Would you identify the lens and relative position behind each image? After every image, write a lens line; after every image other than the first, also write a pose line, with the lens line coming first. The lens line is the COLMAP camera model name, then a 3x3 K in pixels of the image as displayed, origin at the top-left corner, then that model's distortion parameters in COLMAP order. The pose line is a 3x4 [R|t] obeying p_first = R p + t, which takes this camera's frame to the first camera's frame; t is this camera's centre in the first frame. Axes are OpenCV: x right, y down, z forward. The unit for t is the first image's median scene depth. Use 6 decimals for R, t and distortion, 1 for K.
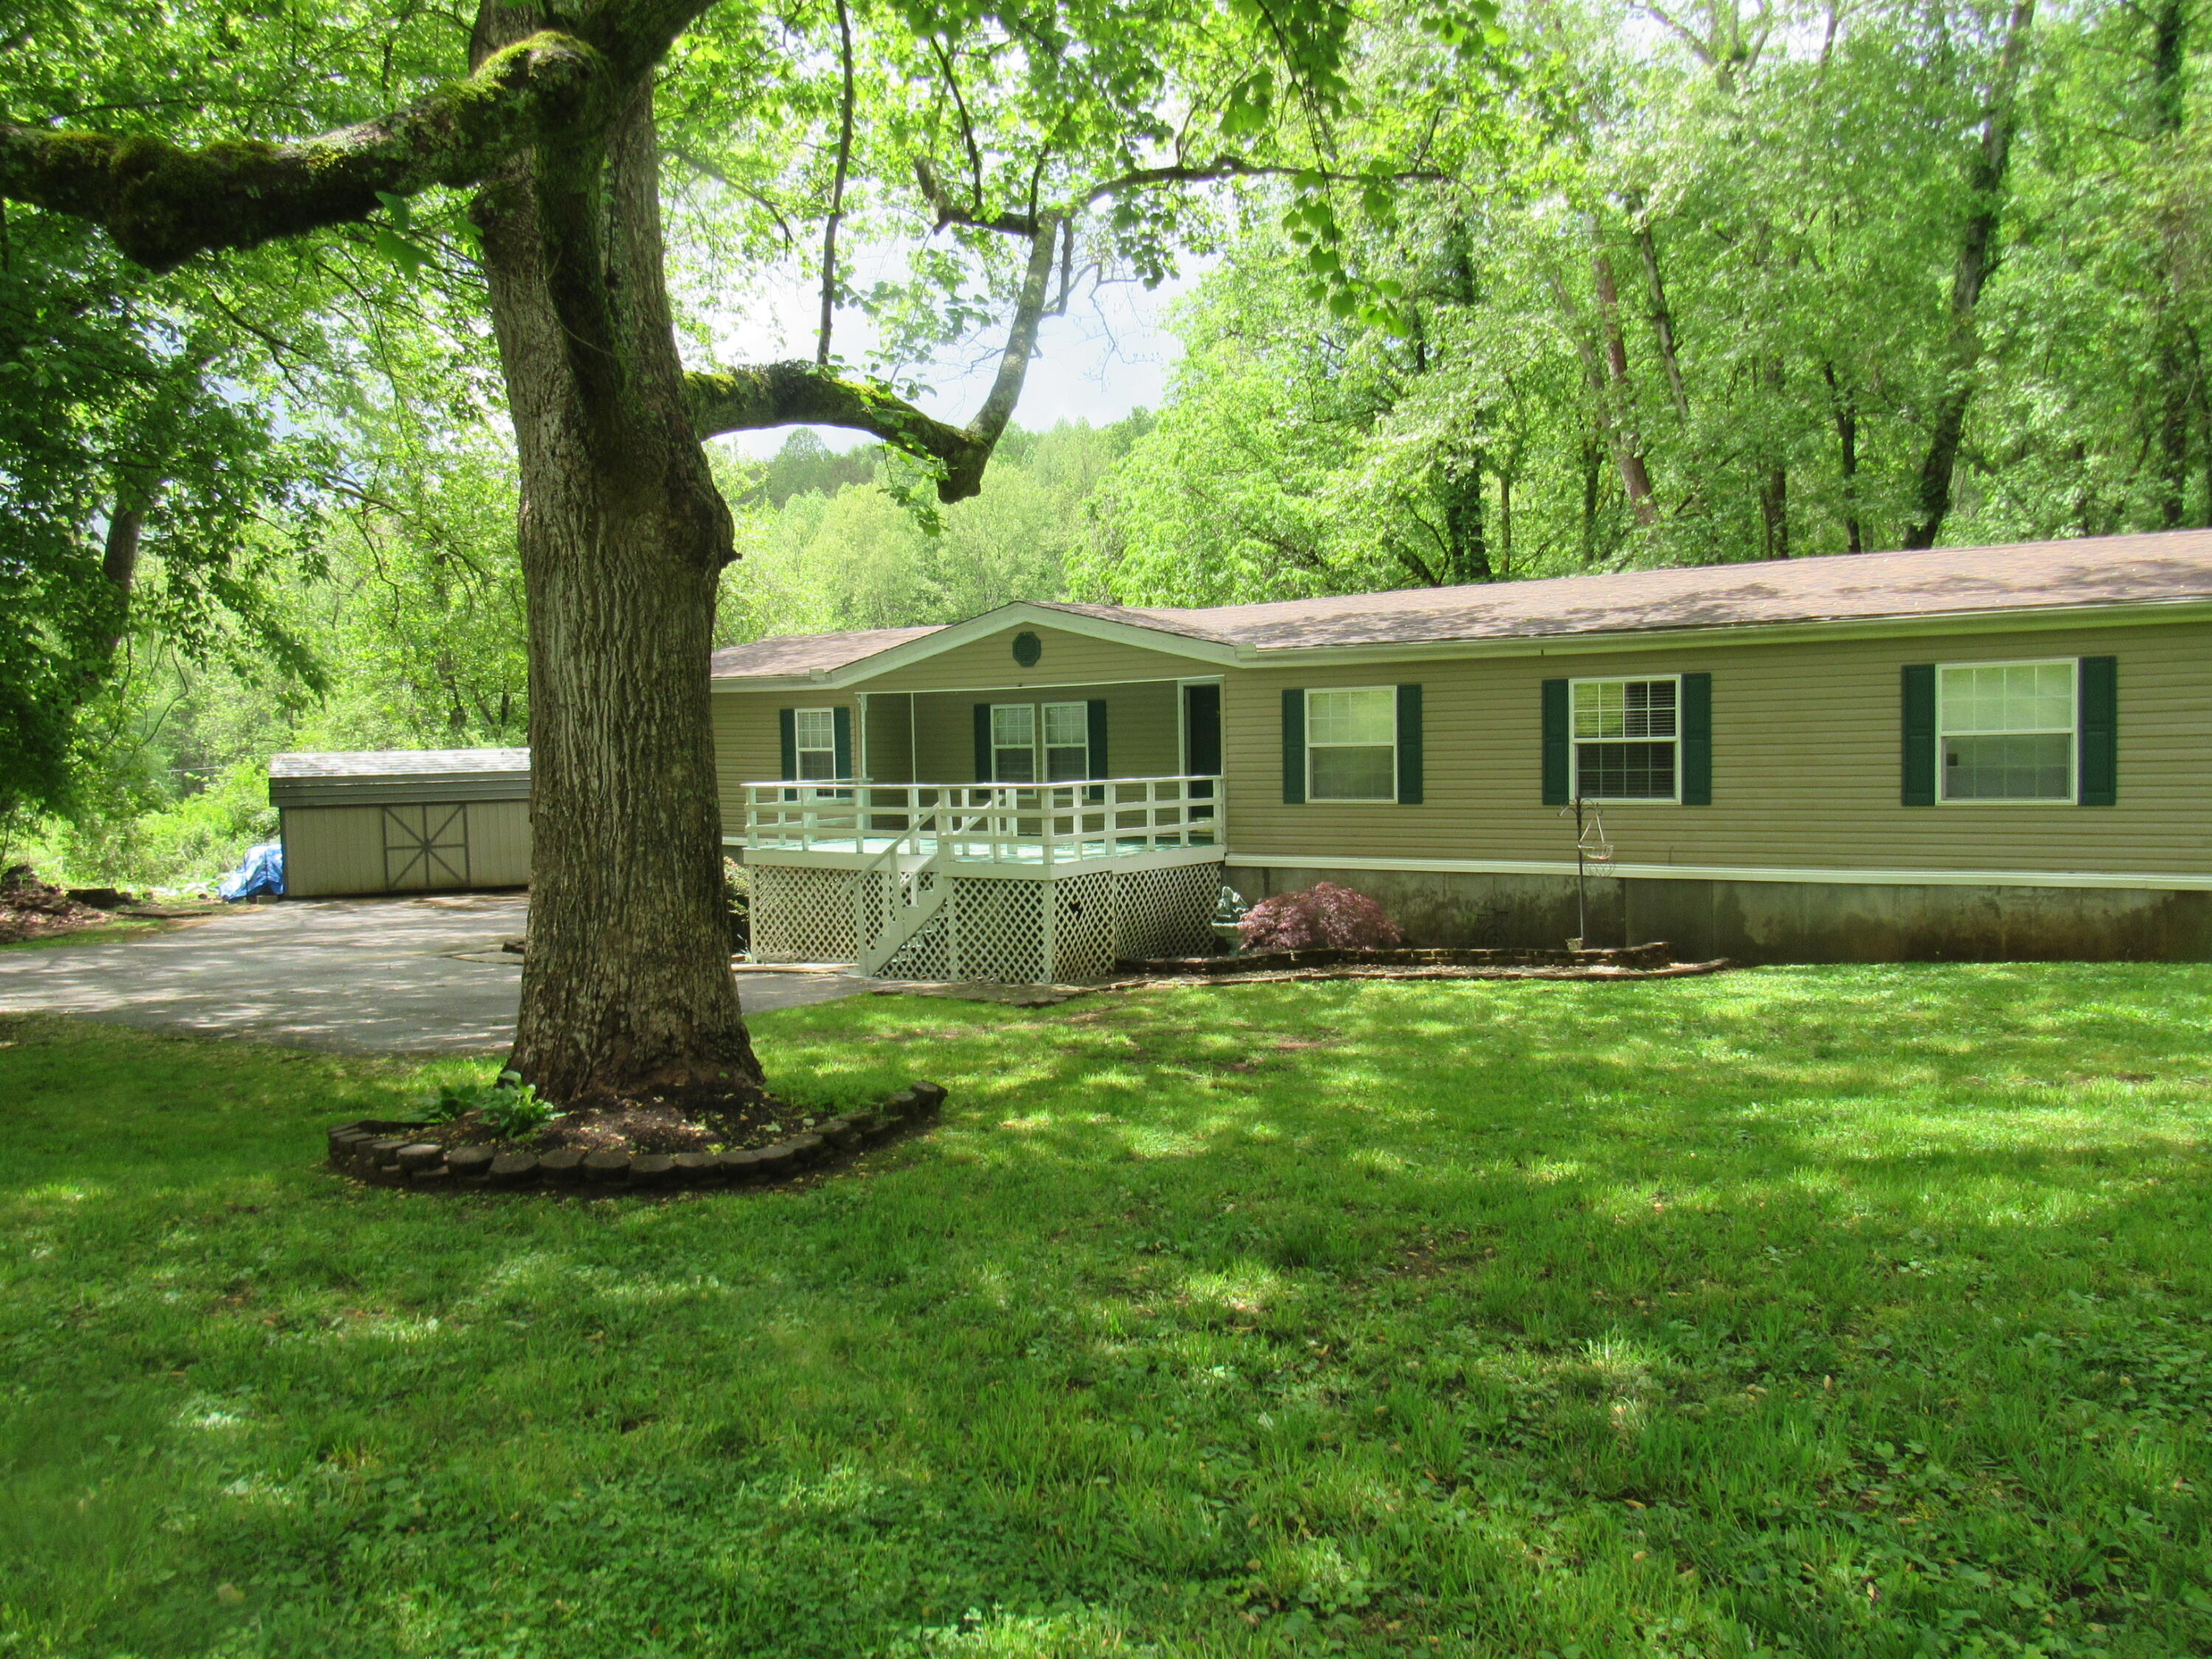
lens RADIAL K [[1571.4, 0, 1125.1], [0, 1571.4, 815.8], [0, 0, 1]] dist [0.005535, 0.001509]
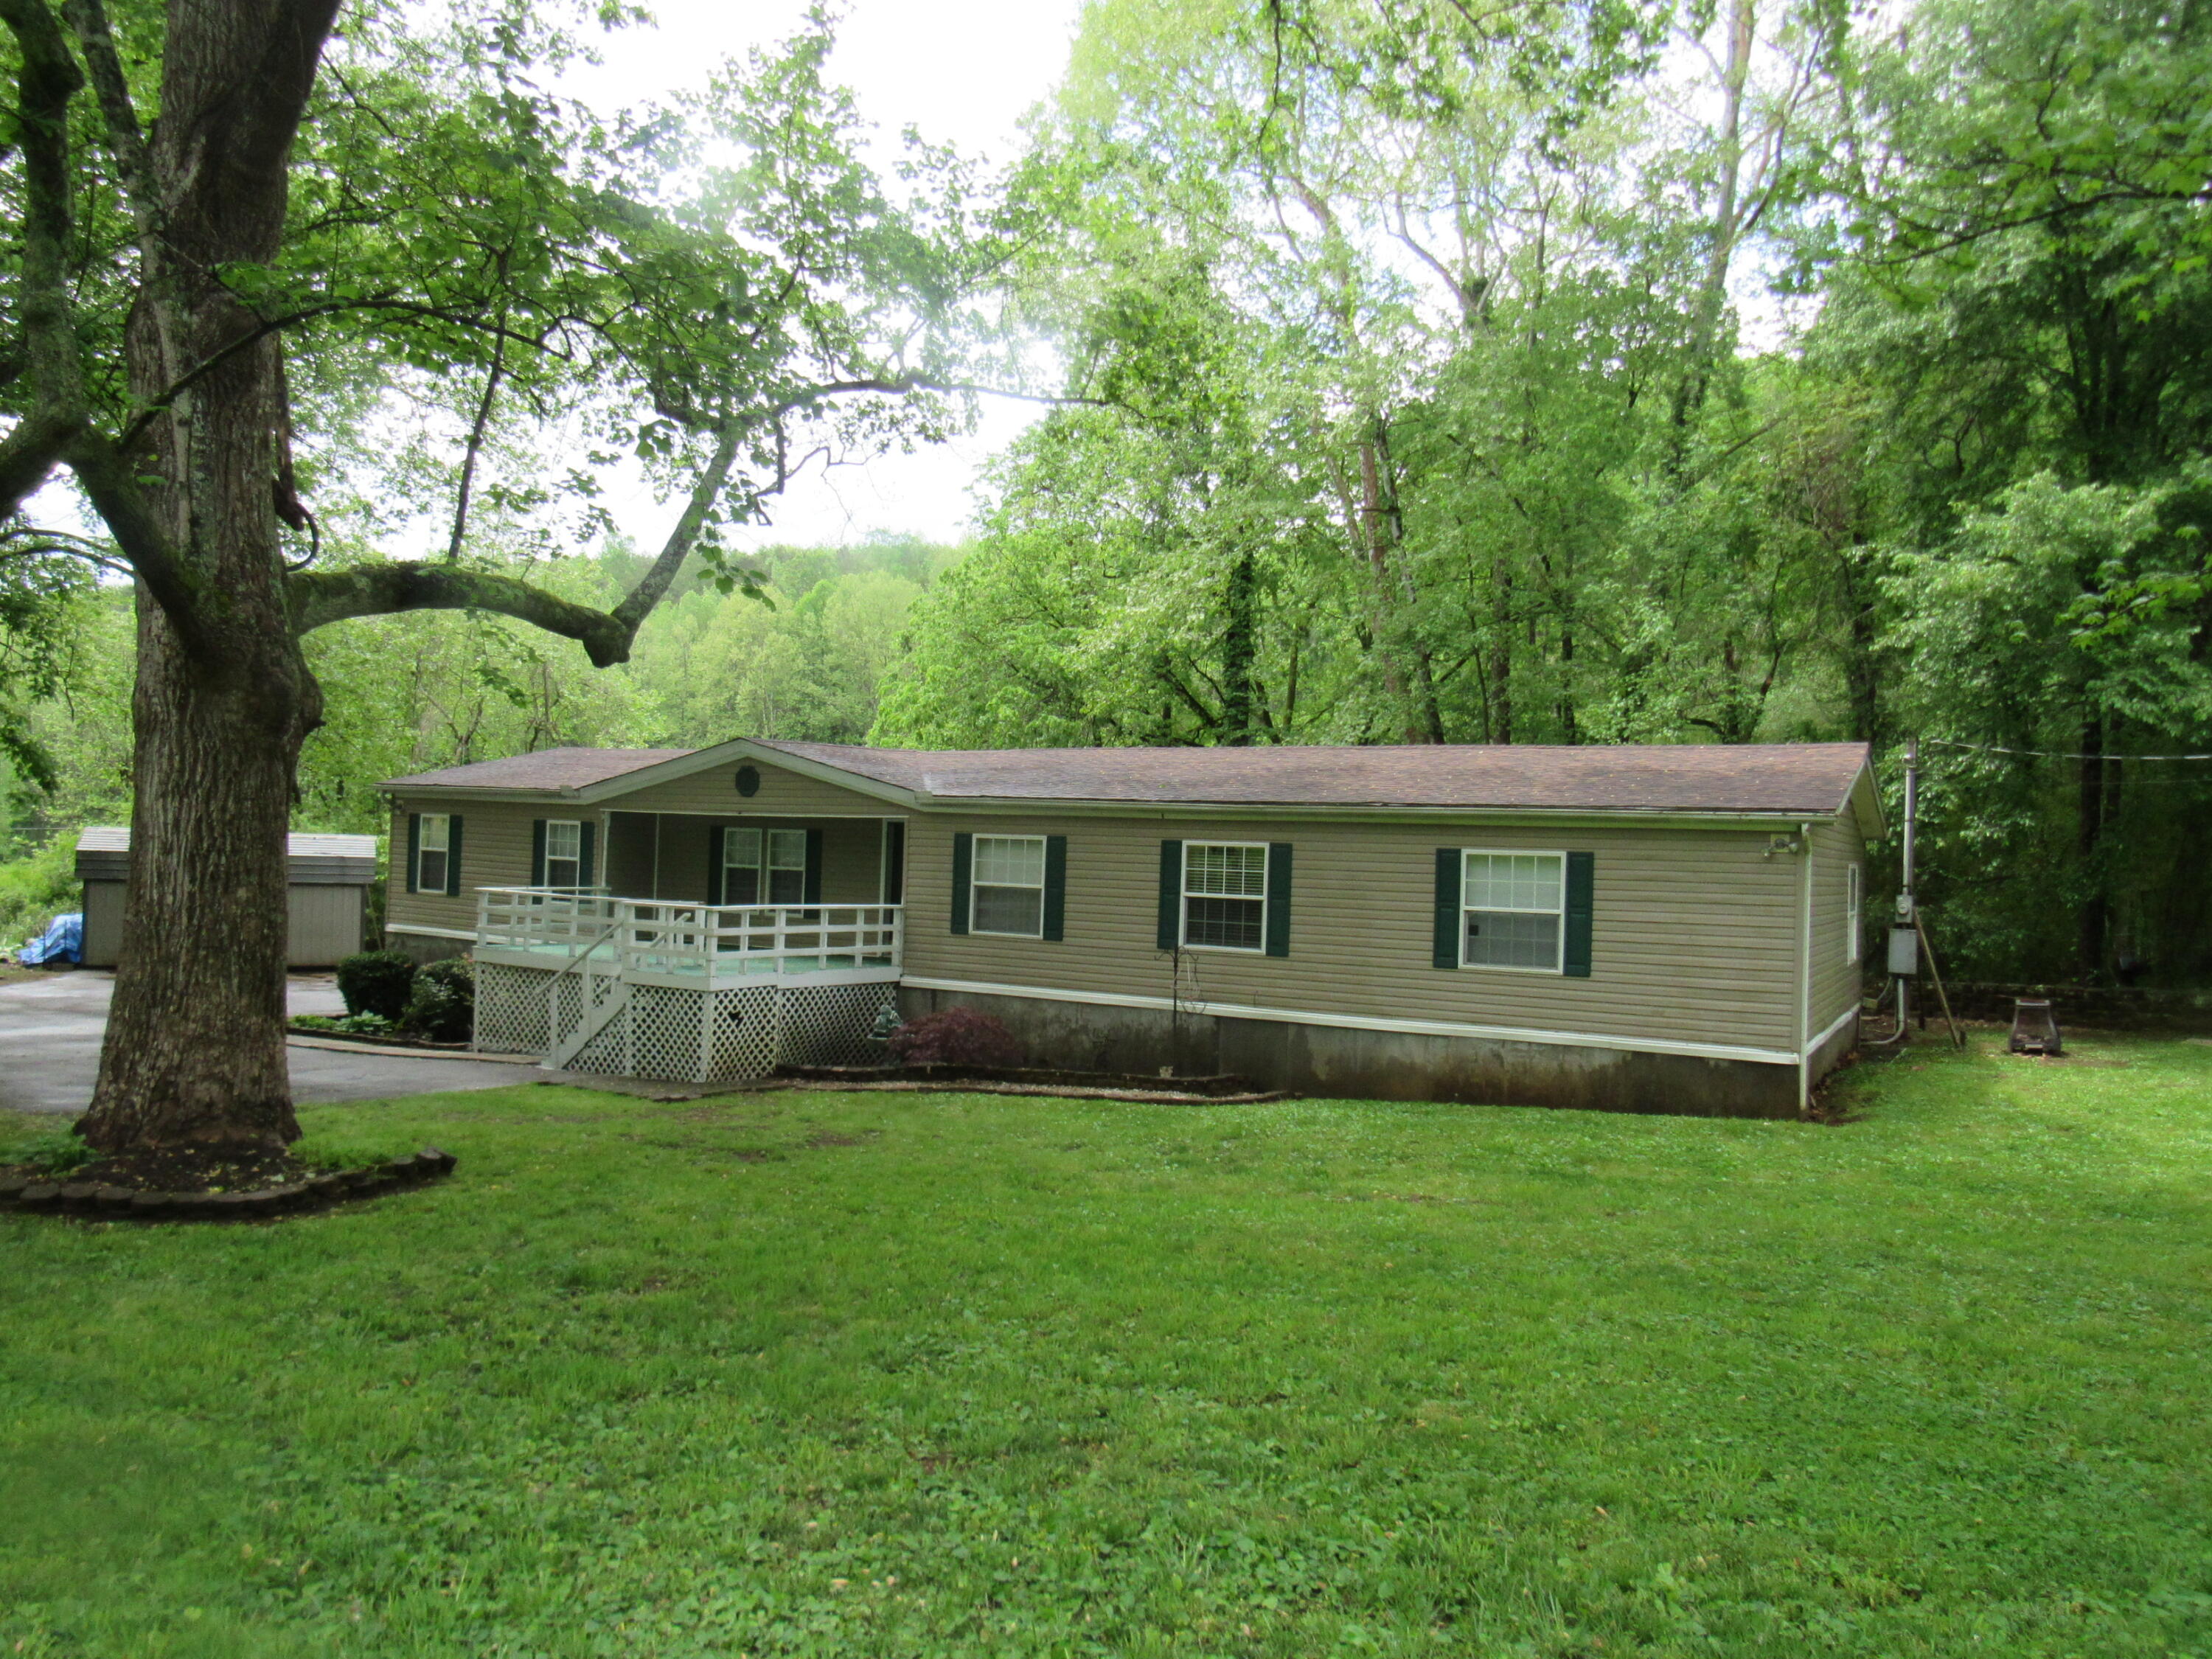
lens RADIAL K [[1573.5, 0, 1106.1], [0, 1573.5, 834.1], [0, 0, 1]] dist [-0.004507, -0.001732]
pose [[0.997262, 0.058592, 0.045107, 0.174870], [-0.055826, 0.996617, -0.060319, -0.019016], [-0.048488, 0.057636, 0.997159, -0.149715]]
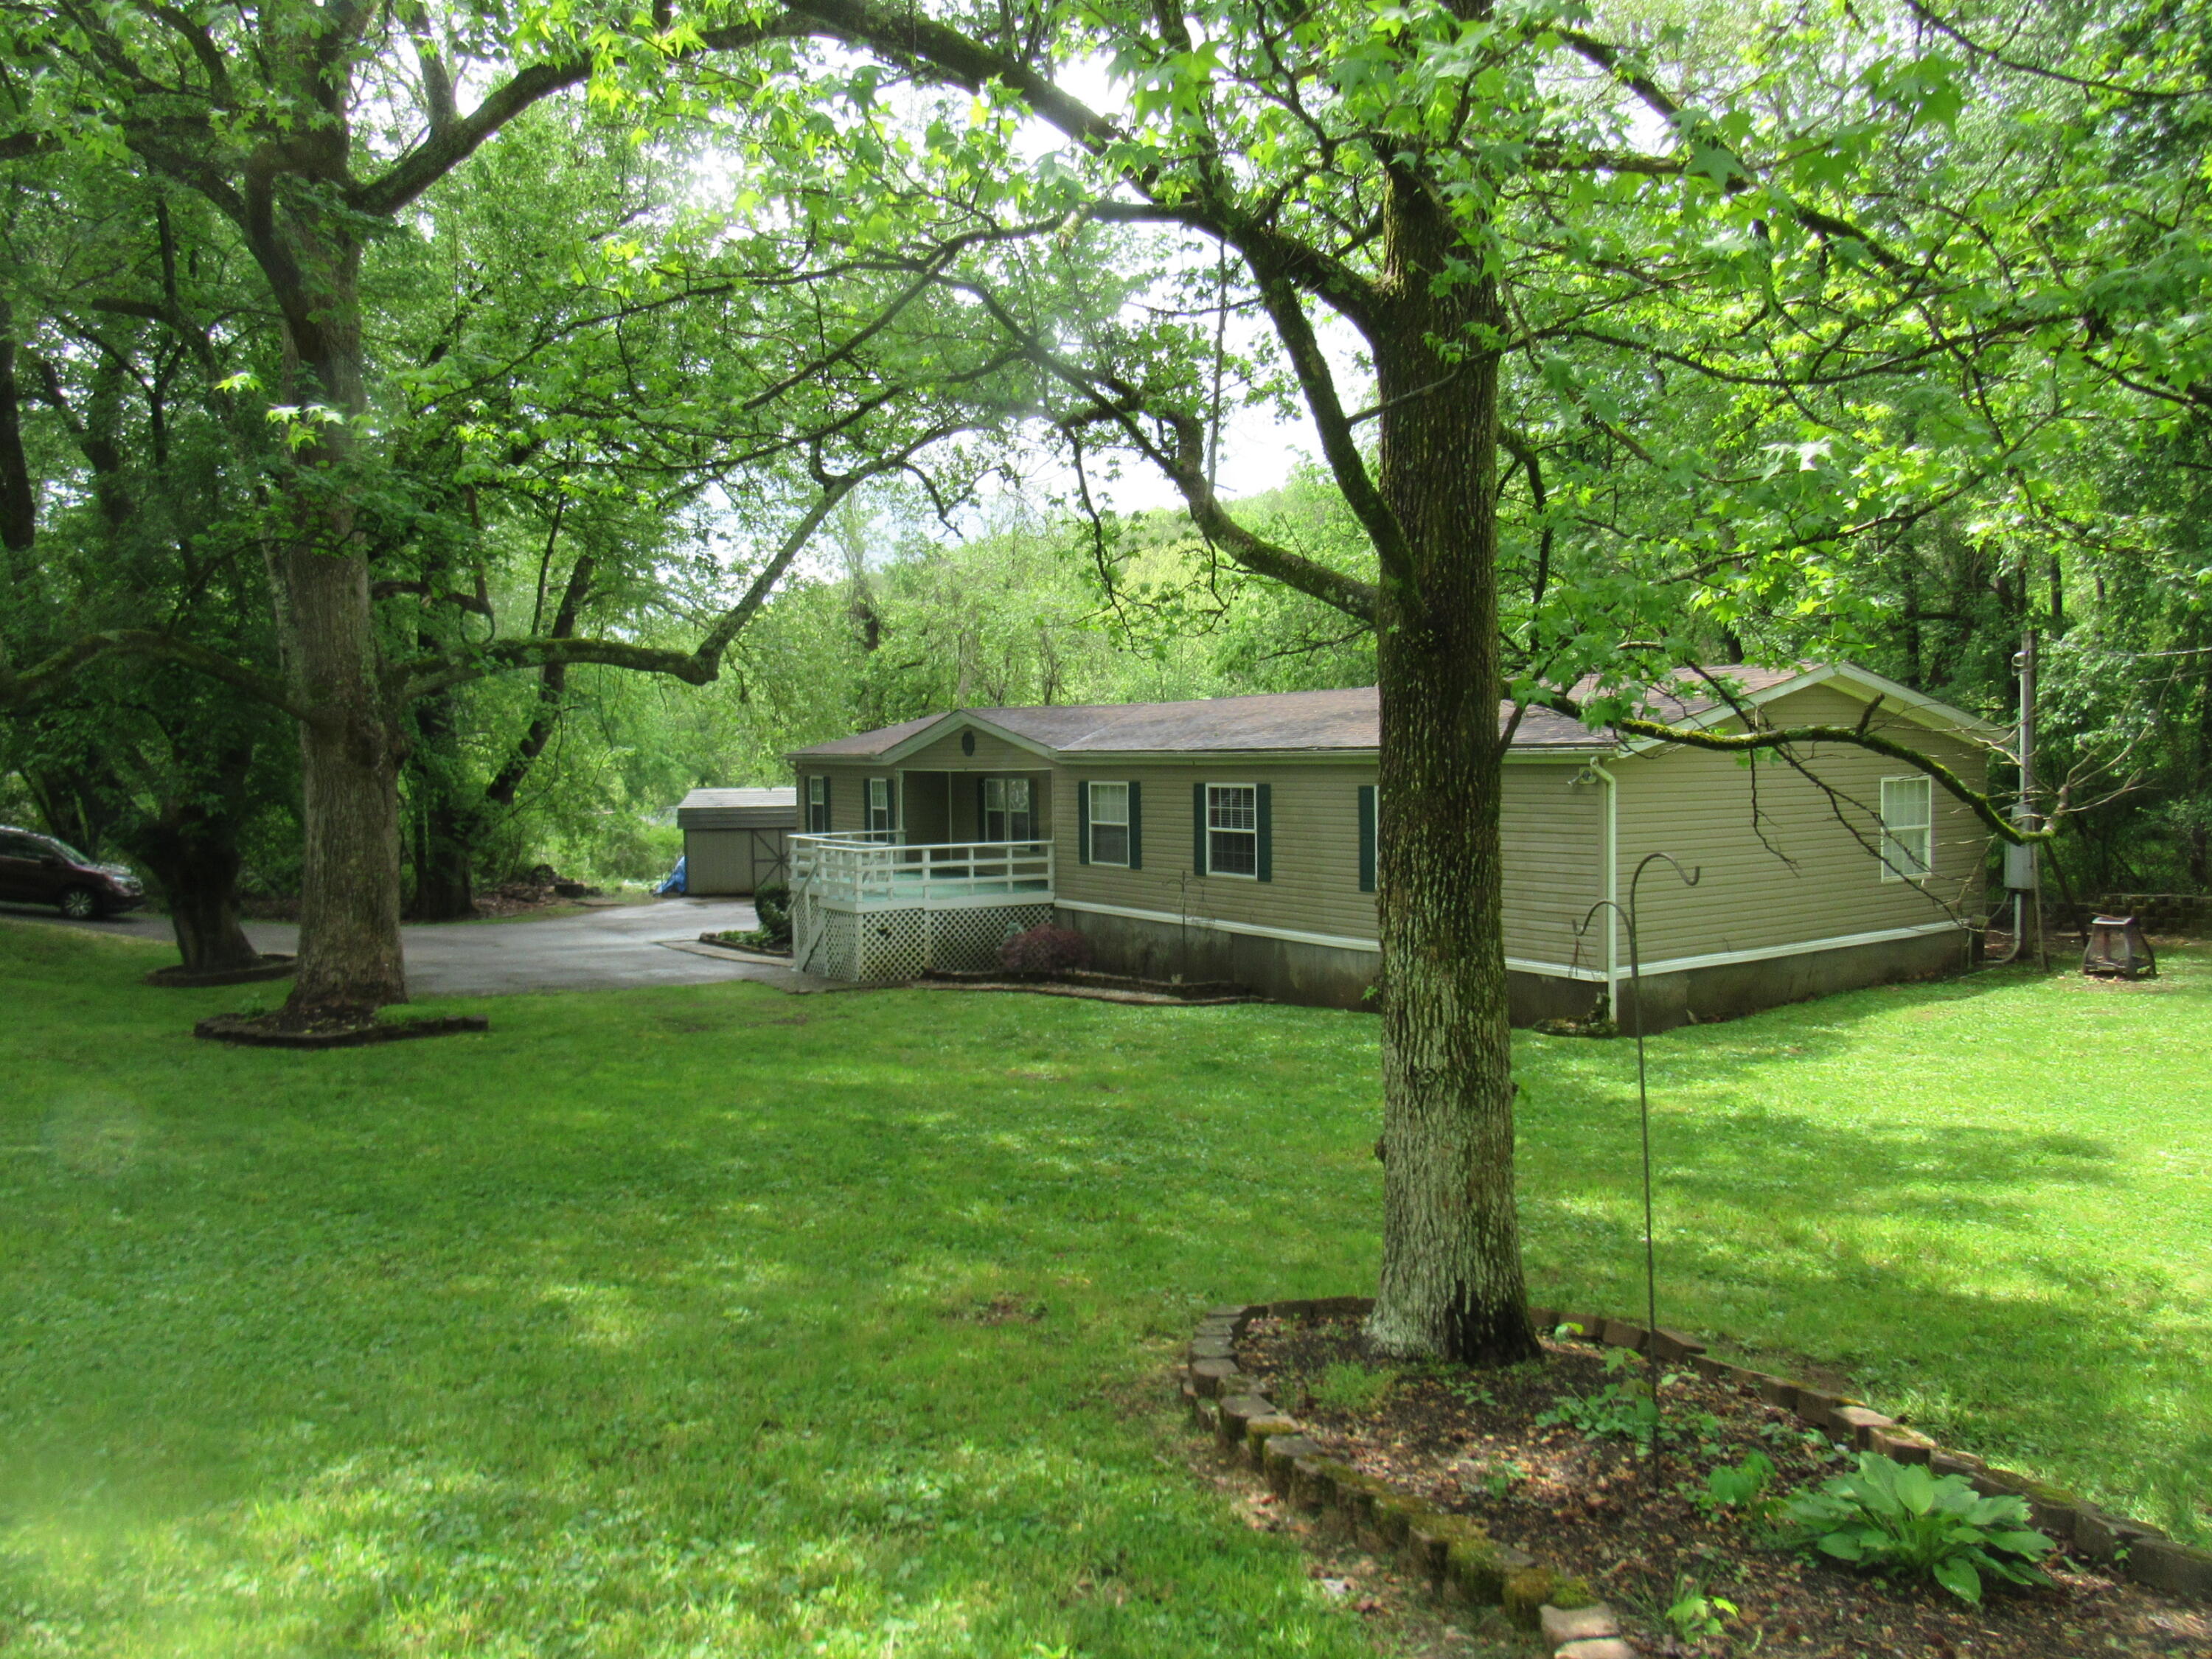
lens RADIAL K [[1574.6, 0, 1111.6], [0, 1574.6, 832.2], [0, 0, 1]] dist [-0.024695, 0.001478]
pose [[0.909887, 0.030047, -0.413766, 0.773712], [-0.026363, 0.999546, 0.014611, -0.062988], [0.414017, -0.002386, 0.910266, -0.265668]]
